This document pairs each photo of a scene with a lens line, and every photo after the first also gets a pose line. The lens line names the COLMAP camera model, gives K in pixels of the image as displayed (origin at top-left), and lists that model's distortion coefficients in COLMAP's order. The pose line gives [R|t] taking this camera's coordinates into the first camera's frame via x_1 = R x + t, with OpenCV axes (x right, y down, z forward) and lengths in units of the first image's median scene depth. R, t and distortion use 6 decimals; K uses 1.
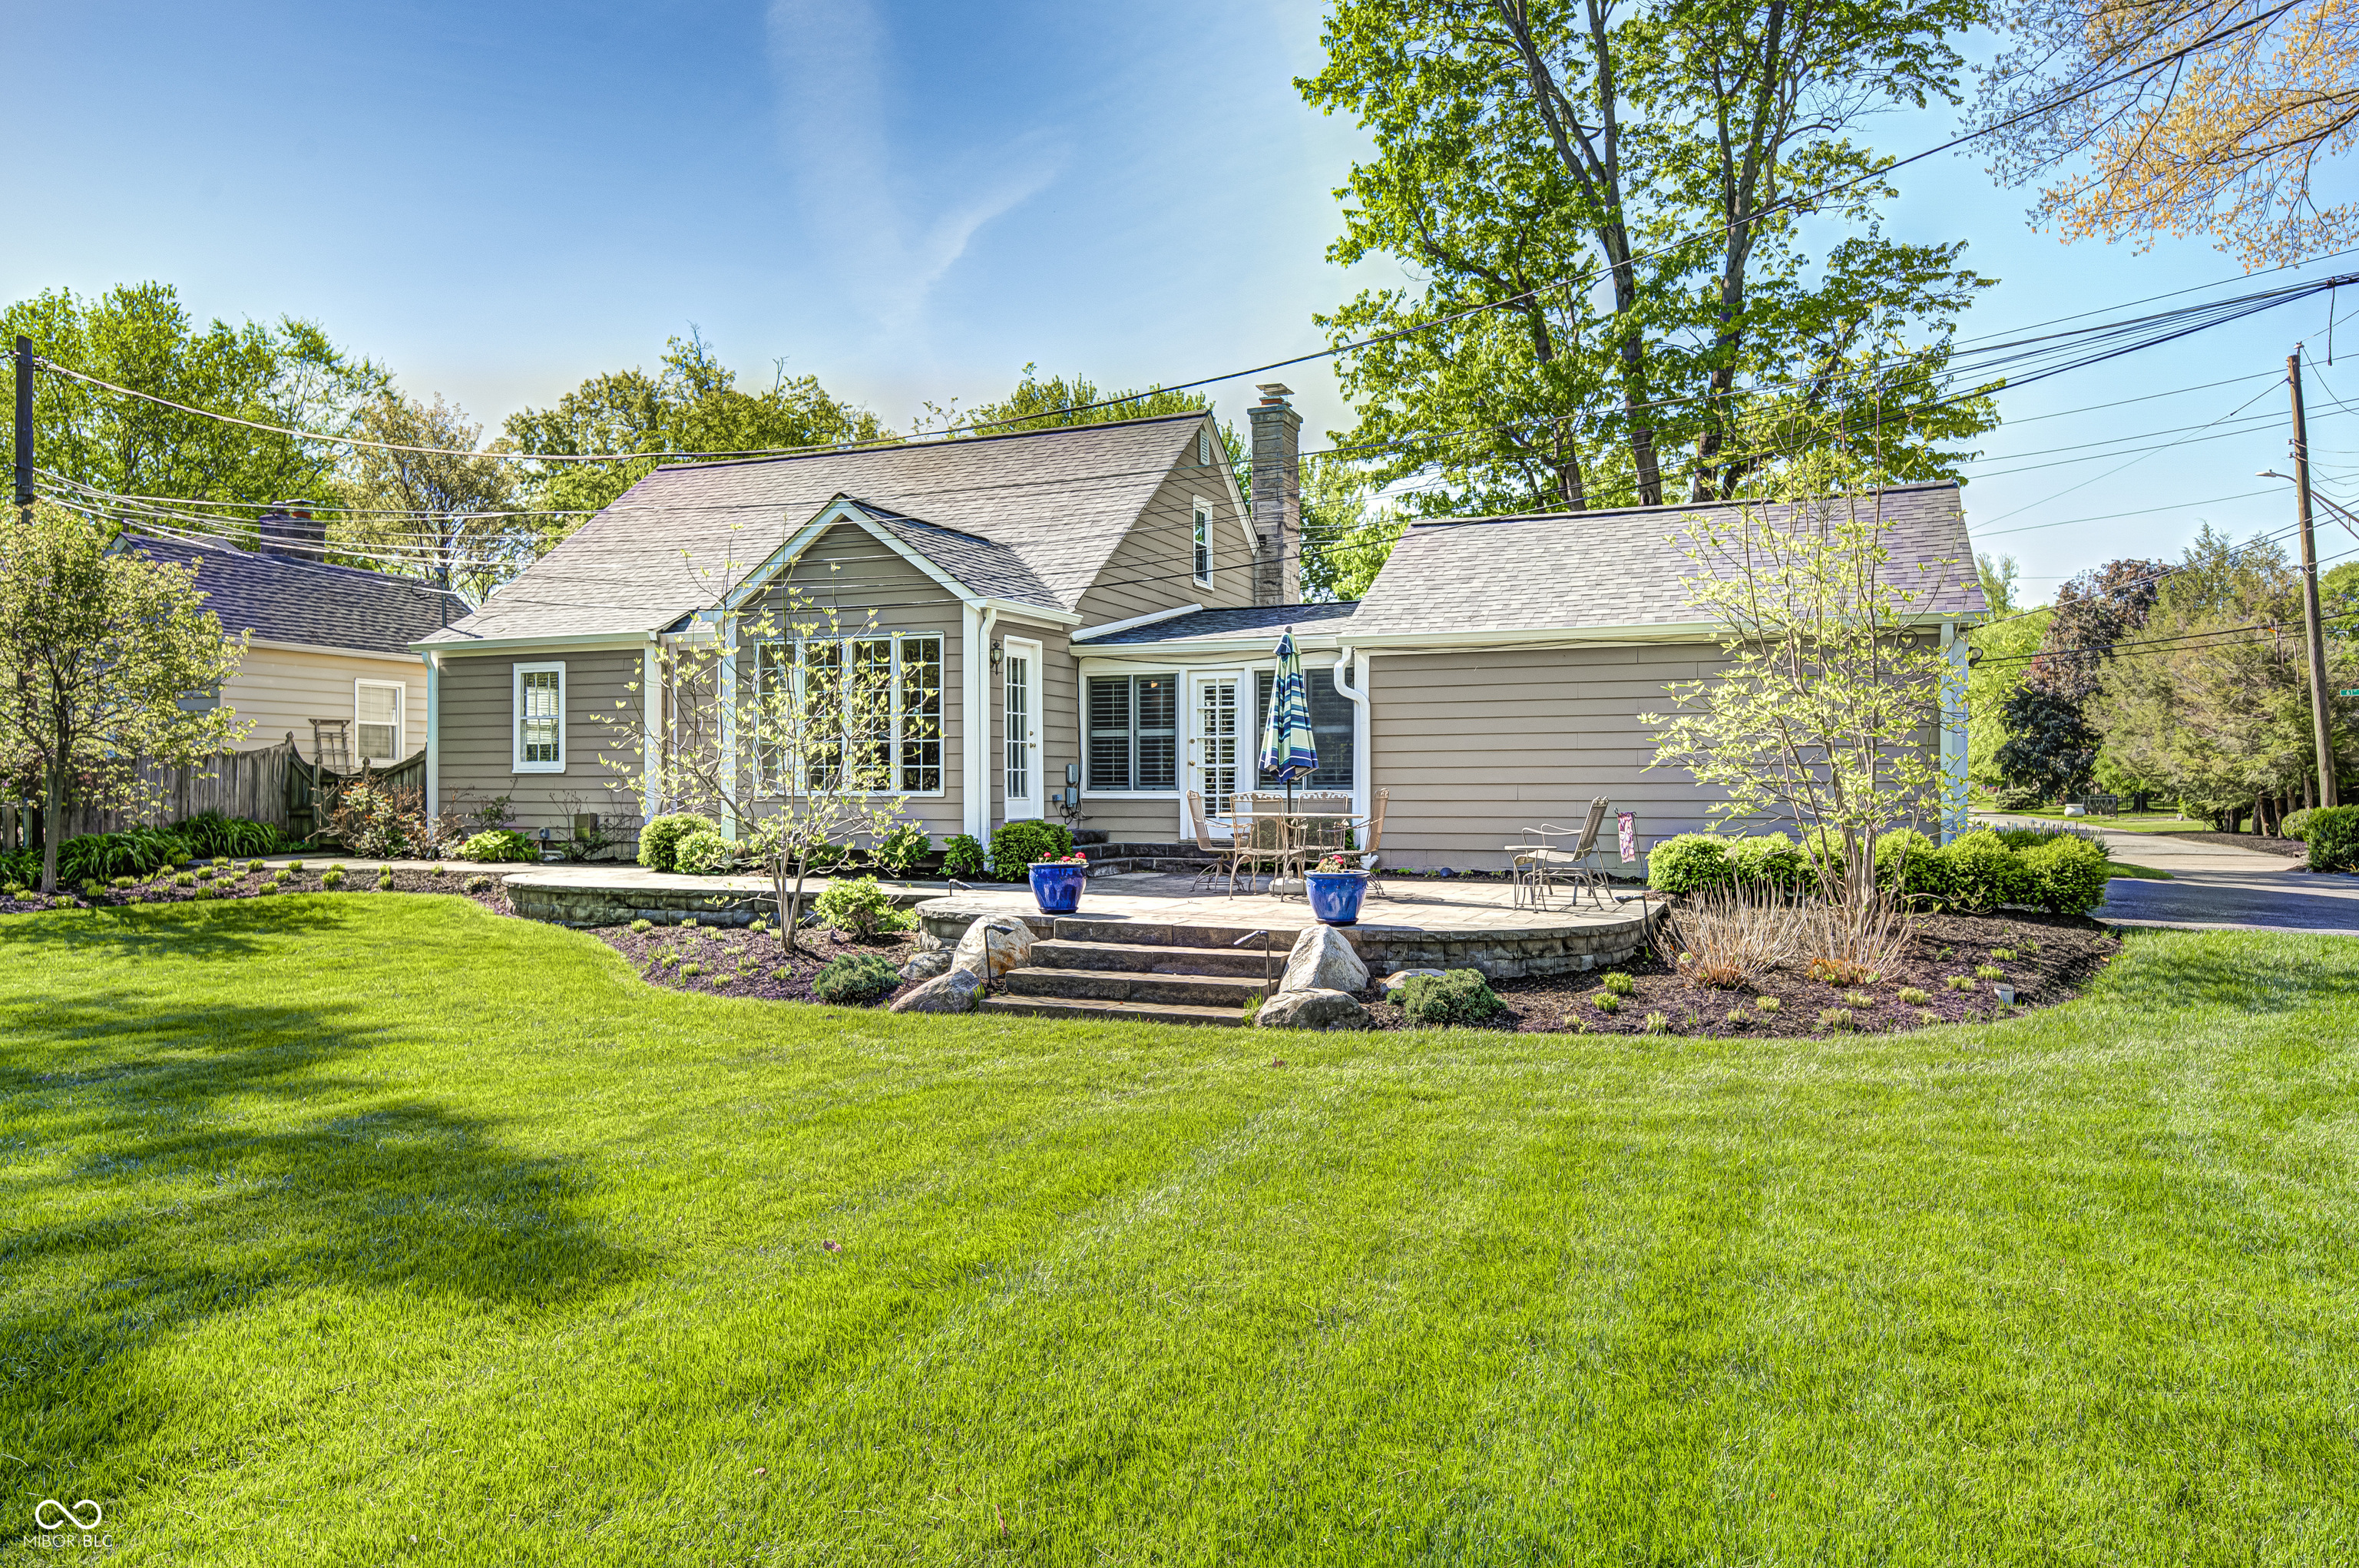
lens RADIAL K [[1519.5, 0, 1216.9], [0, 1519.5, 811.5], [0, 0, 1]] dist [0.017403, 0.002356]
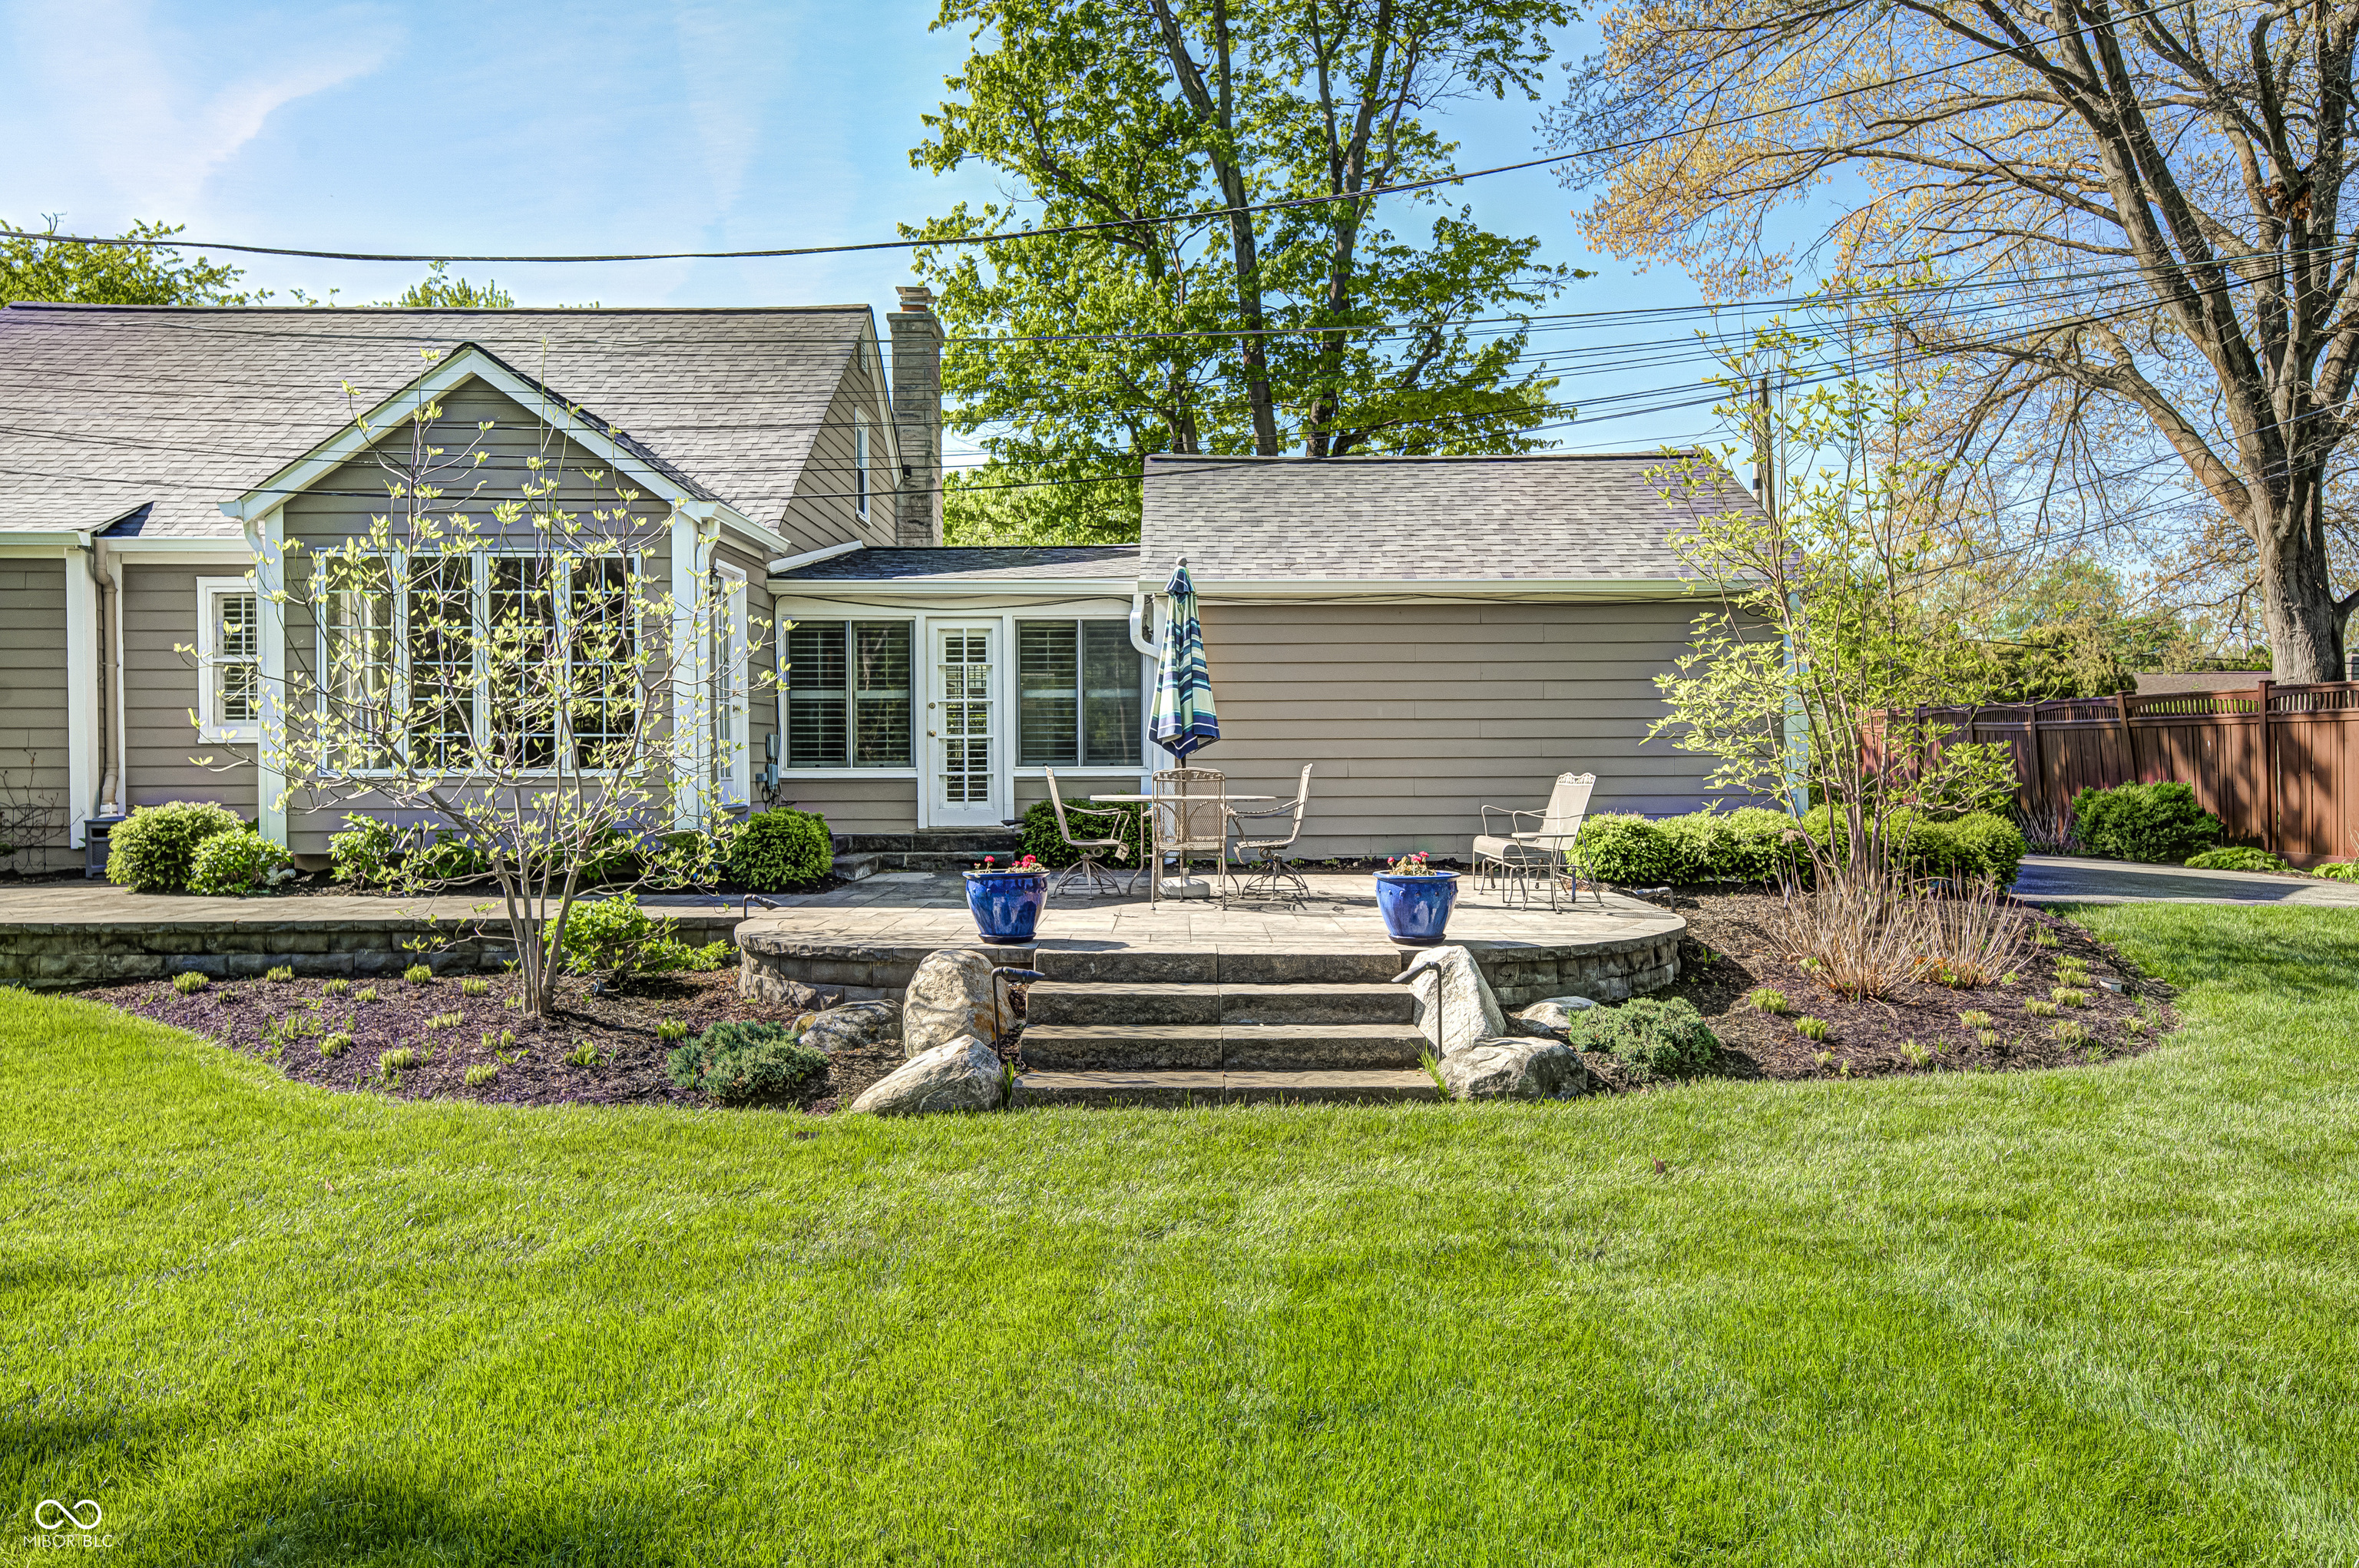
lens RADIAL K [[1519.5, 0, 1216.9], [0, 1519.5, 811.5], [0, 0, 1]] dist [0.017403, 0.002356]
pose [[0.925994, -0.014230, 0.377270, -0.180012], [0.008407, 0.999819, 0.017077, -0.002982], [-0.377445, -0.012642, 0.925946, 0.200616]]
